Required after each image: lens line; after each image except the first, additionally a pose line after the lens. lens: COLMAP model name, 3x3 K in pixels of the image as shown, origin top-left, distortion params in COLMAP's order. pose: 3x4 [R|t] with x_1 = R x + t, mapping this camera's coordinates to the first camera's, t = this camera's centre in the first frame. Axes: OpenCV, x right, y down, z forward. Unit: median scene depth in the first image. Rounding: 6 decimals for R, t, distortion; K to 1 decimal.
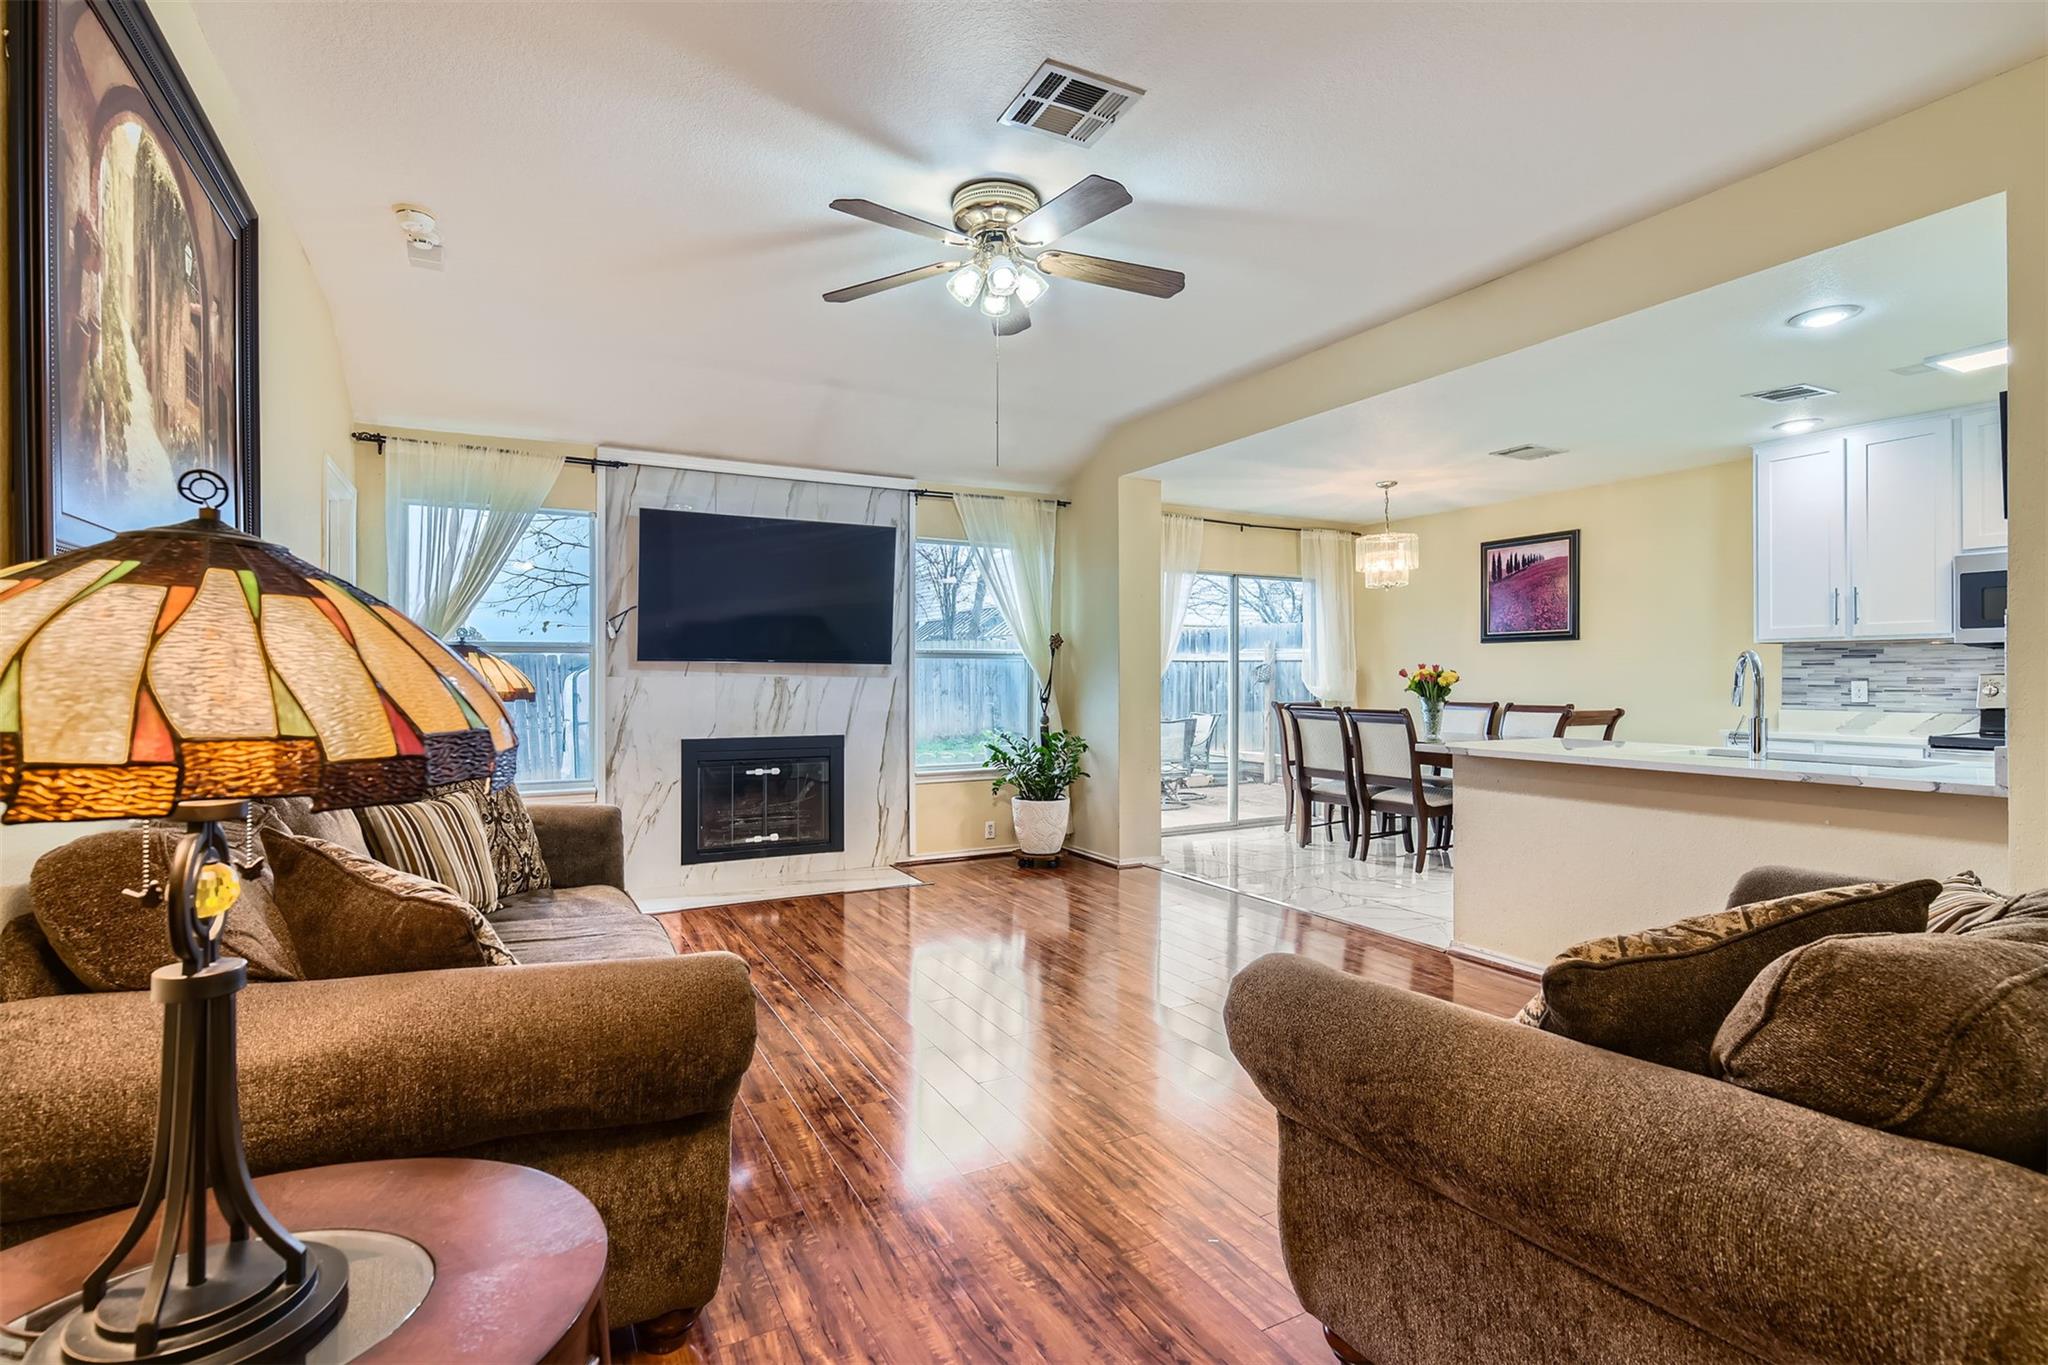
lens RADIAL K [[974.6, 0, 1039.5], [0, 974.6, 667.9], [0, 0, 1]] dist [-0.003720, 0.000195]
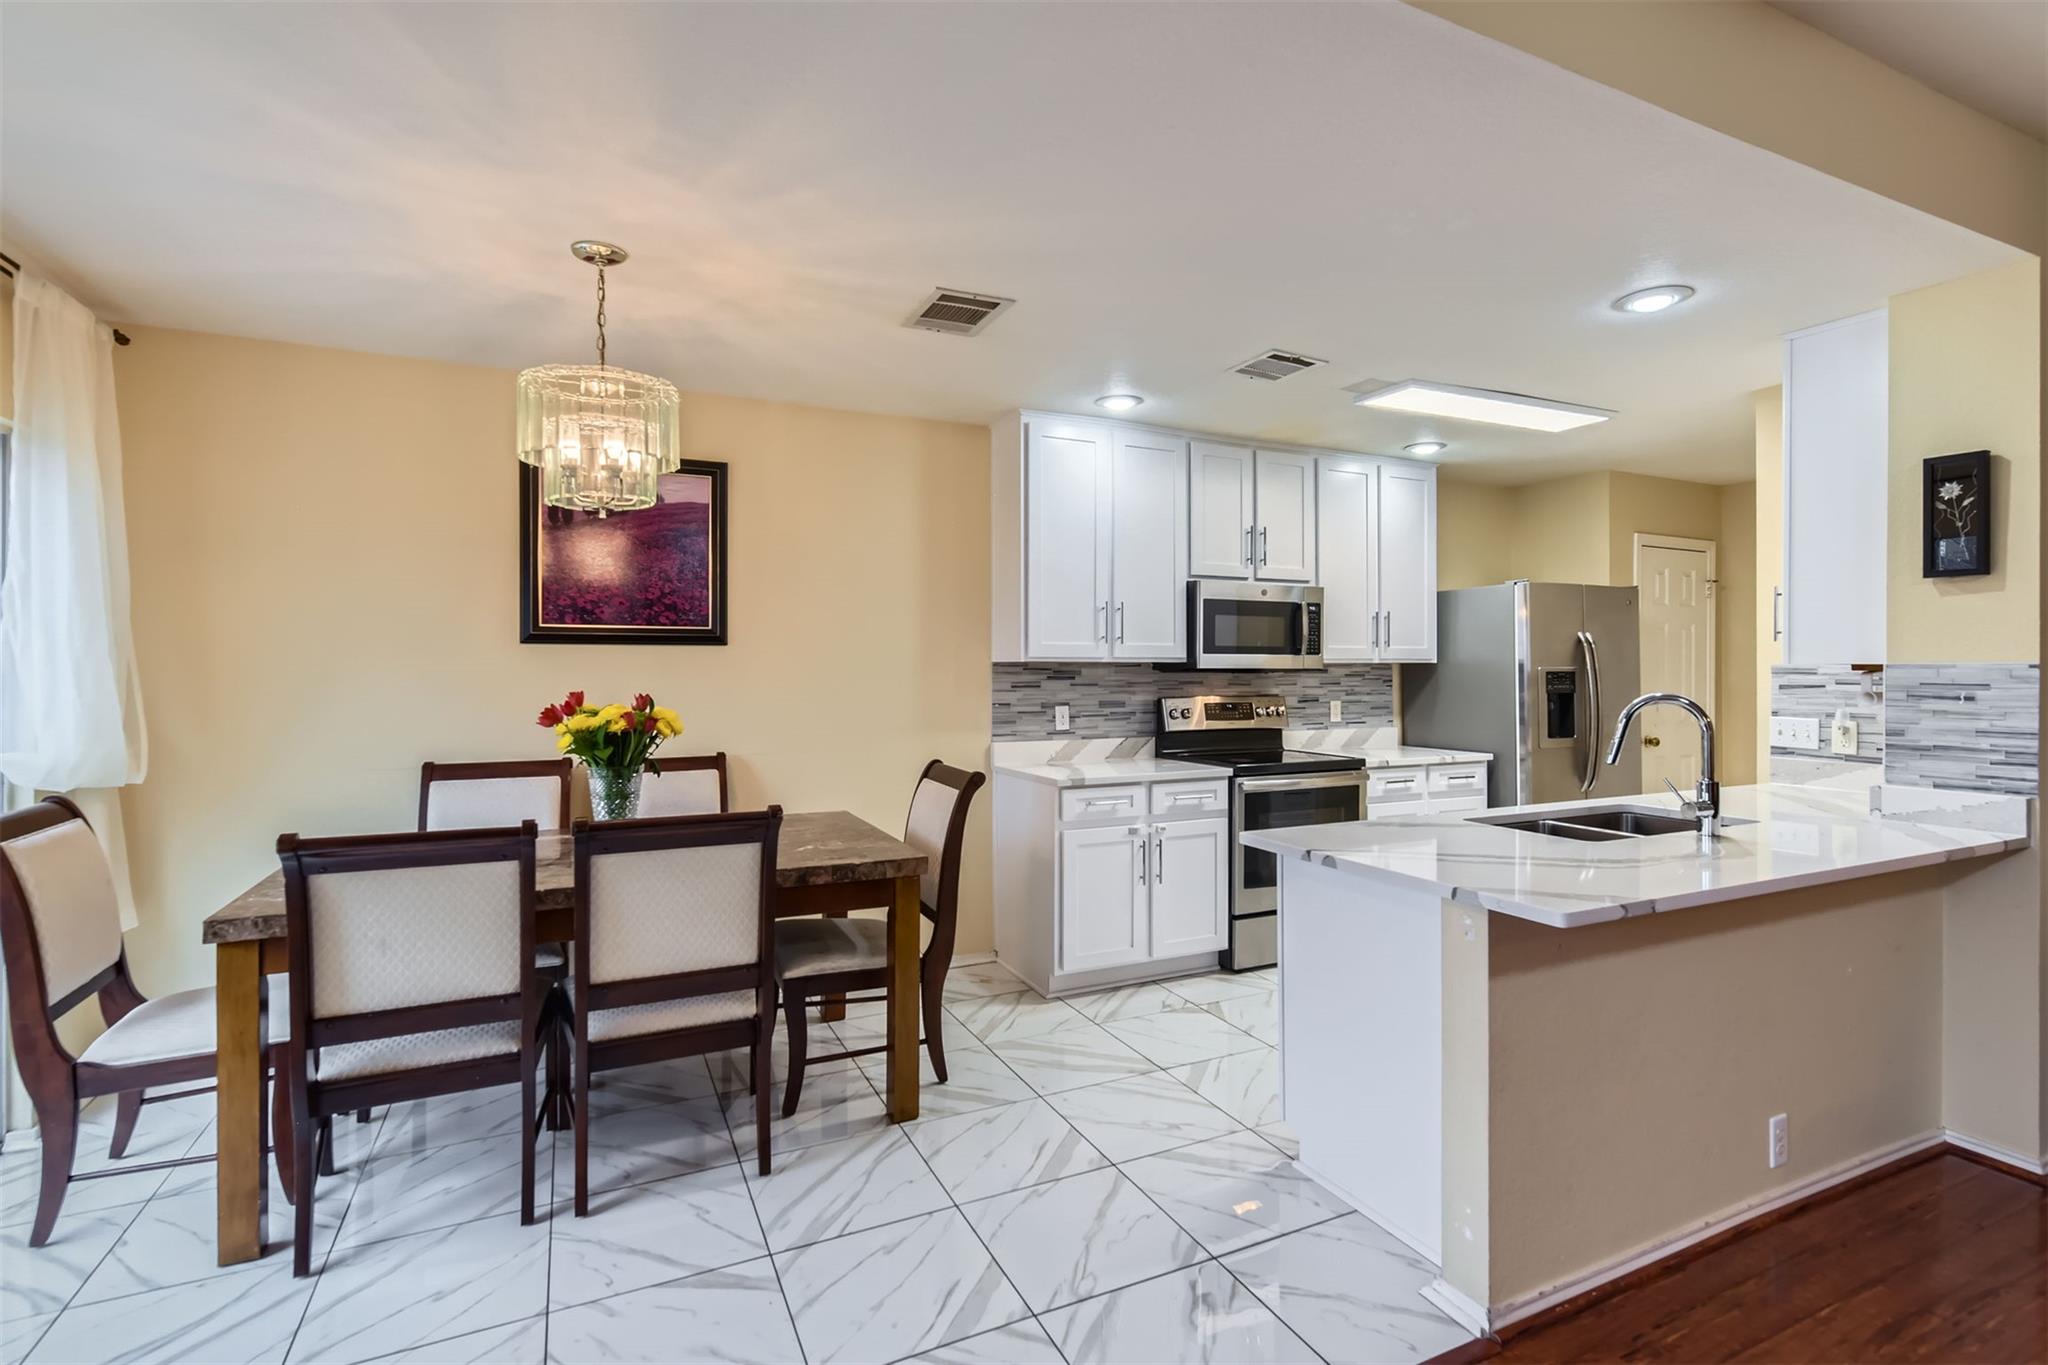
lens RADIAL K [[960.6, 0, 1038.2], [0, 960.6, 674.2], [0, 0, 1]] dist [0.004671, 0.000691]
pose [[0.061063, -0.008117, 0.998101, -0.037936], [-0.012230, 0.999886, 0.008879, -0.020943], [-0.998059, -0.012749, 0.060957, 0.870961]]
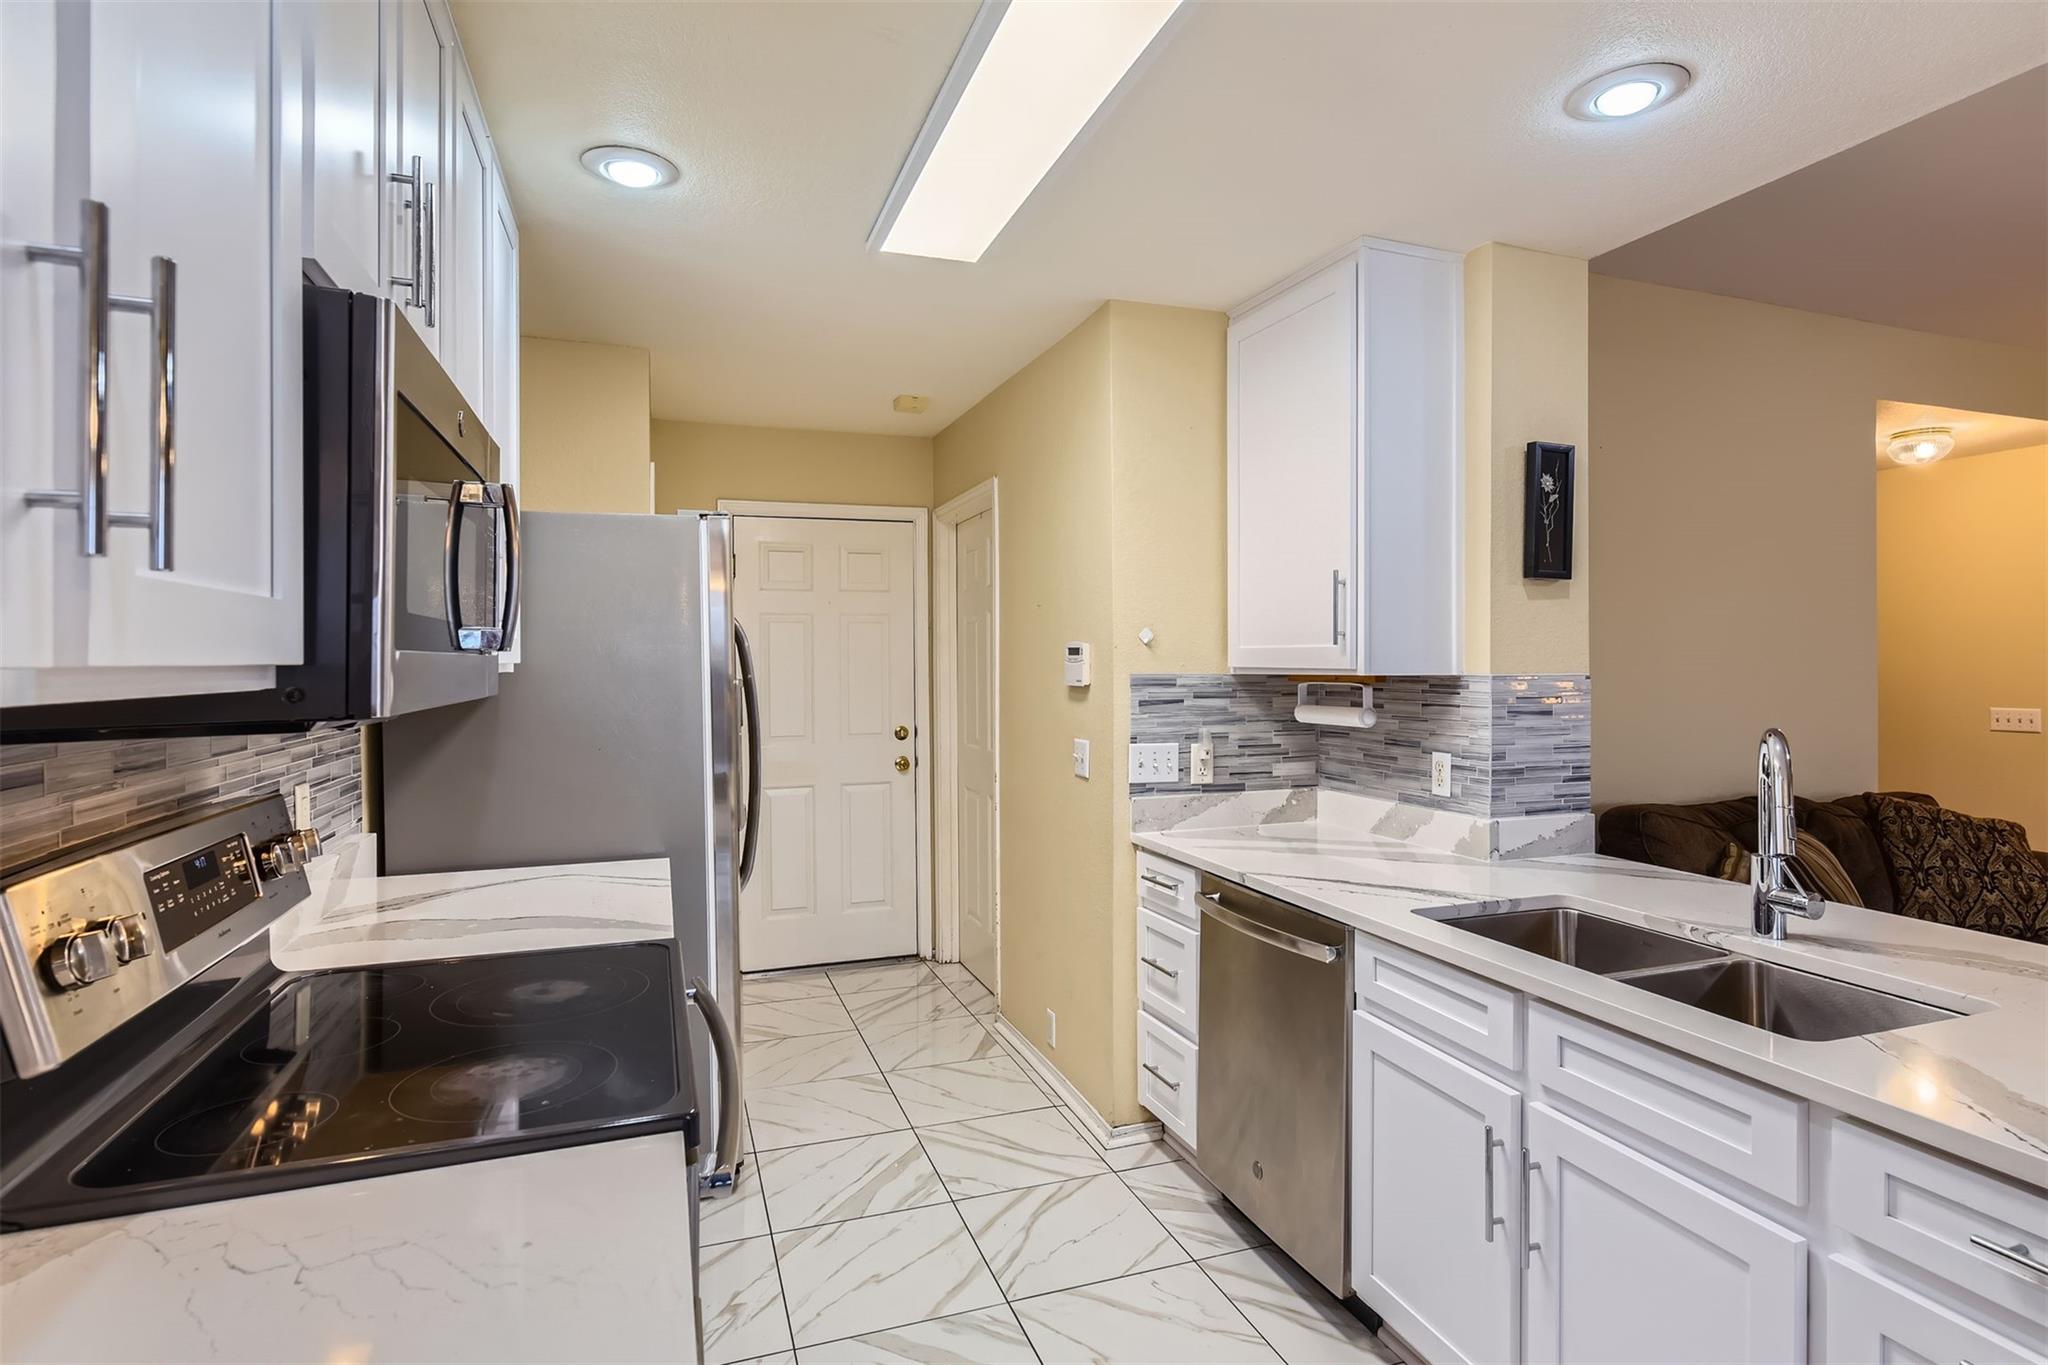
lens RADIAL K [[1048.3, 0, 1028.8], [0, 1048.3, 667.2], [0, 0, 1]] dist [0.004858, 0.000429]
pose [[-0.987318, 0.001732, 0.158748, 0.608901], [0.000506, 0.999970, -0.007768, -0.027194], [-0.158757, -0.007589, -0.987289, 0.946803]]
